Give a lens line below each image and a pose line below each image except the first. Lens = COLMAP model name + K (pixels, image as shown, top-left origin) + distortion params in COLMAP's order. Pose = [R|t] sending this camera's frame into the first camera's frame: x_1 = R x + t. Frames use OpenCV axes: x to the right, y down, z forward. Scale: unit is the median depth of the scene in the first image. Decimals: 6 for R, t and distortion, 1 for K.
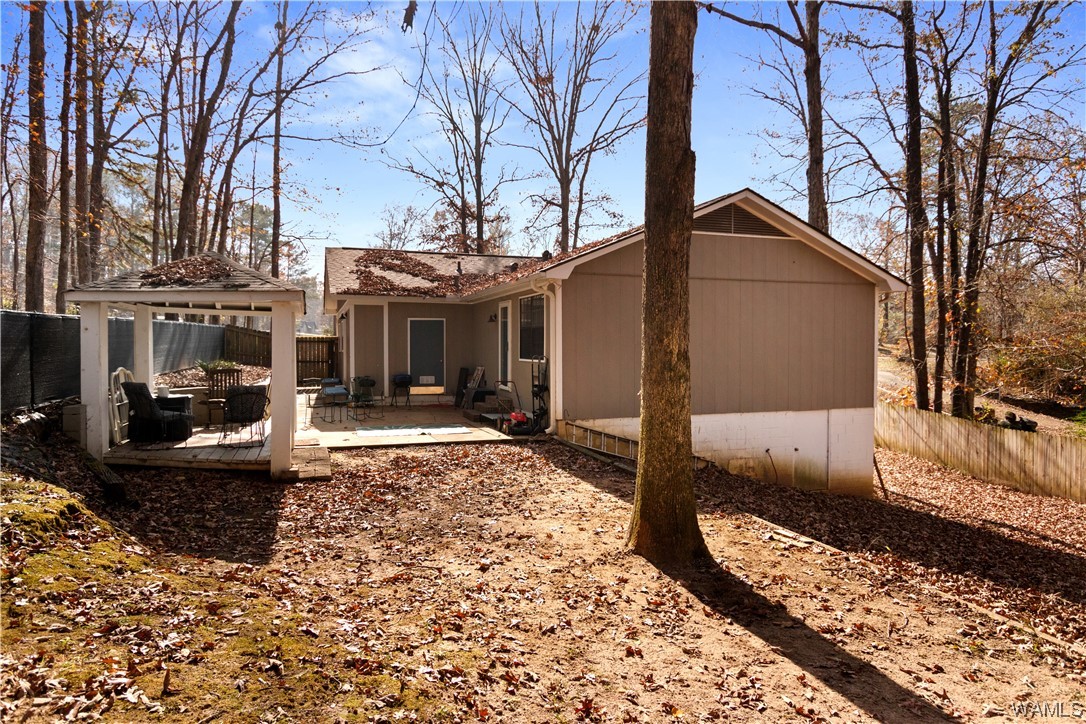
lens RADIAL K [[656.9, 0, 543.0], [0, 656.9, 362.0], [0, 0, 1]] dist [0.000161, 0.000007]
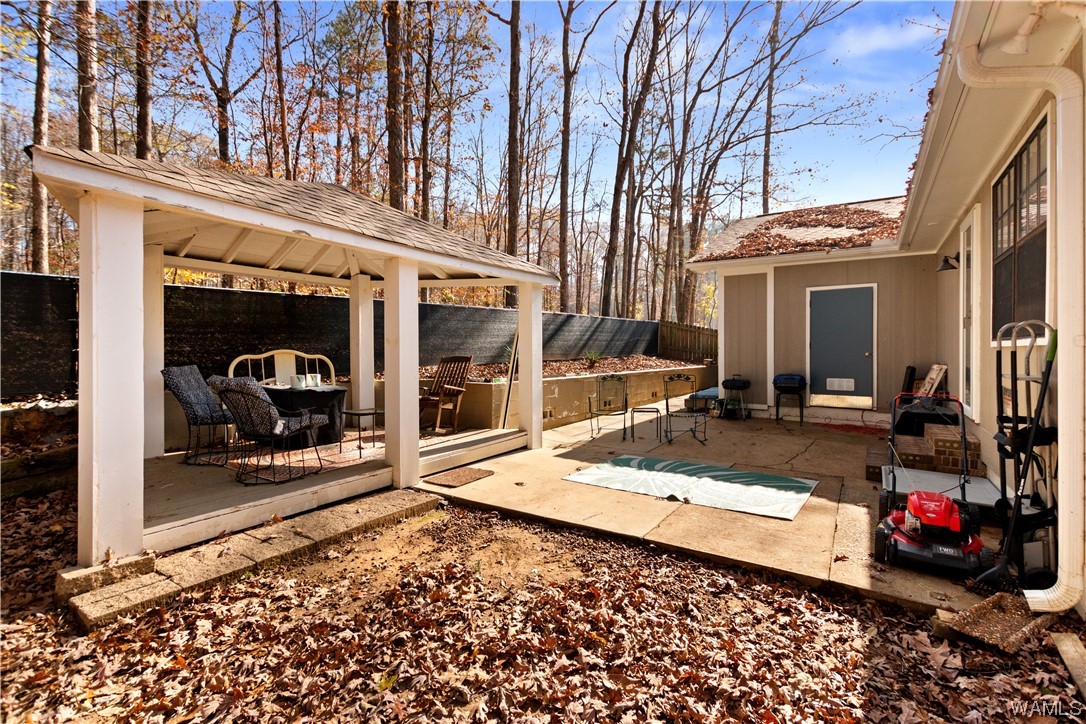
lens RADIAL K [[490.5, 0, 543.0], [0, 490.5, 362.0], [0, 0, 1]] dist [0.000996, 0.000015]
pose [[0.585006, 0.012920, -0.810926, 0.037604], [-0.014331, 0.999882, 0.005592, 0.007499], [0.810902, 0.008350, 0.585122, 0.503712]]
